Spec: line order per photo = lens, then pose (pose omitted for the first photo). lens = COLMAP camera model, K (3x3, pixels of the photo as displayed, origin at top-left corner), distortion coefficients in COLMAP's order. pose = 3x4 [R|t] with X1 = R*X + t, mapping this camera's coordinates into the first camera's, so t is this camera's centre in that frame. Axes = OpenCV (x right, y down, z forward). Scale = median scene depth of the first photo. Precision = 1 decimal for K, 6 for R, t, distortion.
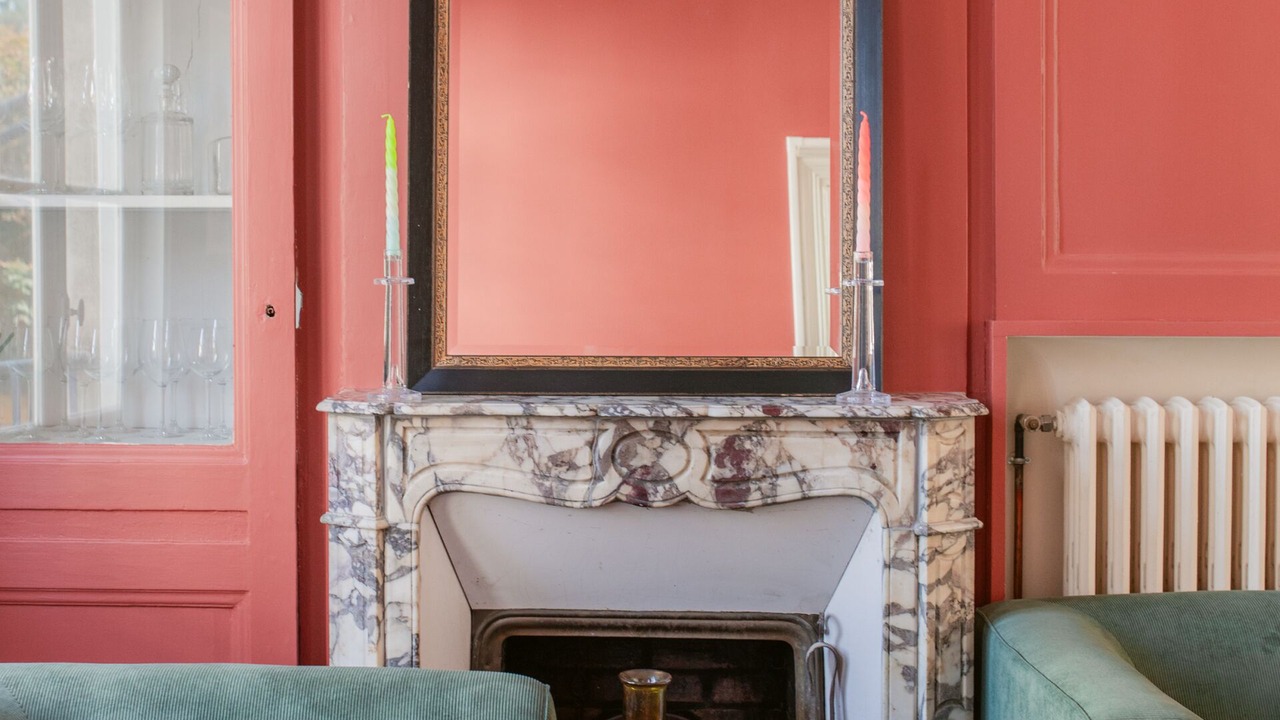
lens RADIAL K [[1703.2, 0, 640.3], [0, 1703.2, 359.2], [0, 0, 1]] dist [0.024811, 0.000000]
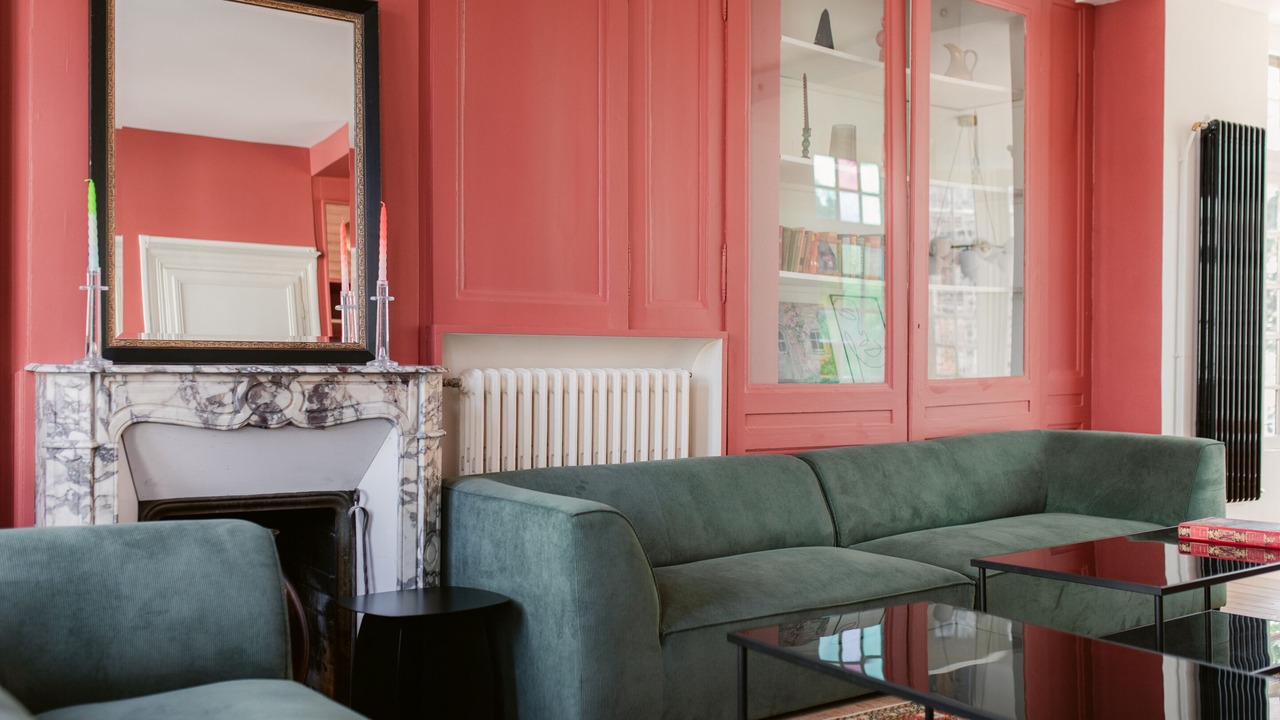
lens RADIAL K [[1006.2, 0, 640.7], [0, 1006.2, 354.9], [0, 0, 1]] dist [0.008147, -0.003015]
pose [[0.856938, -0.005685, 0.515389, -0.187524], [0.016445, 0.999732, -0.016315, 0.037000], [-0.515158, 0.022456, 0.856801, -0.031714]]
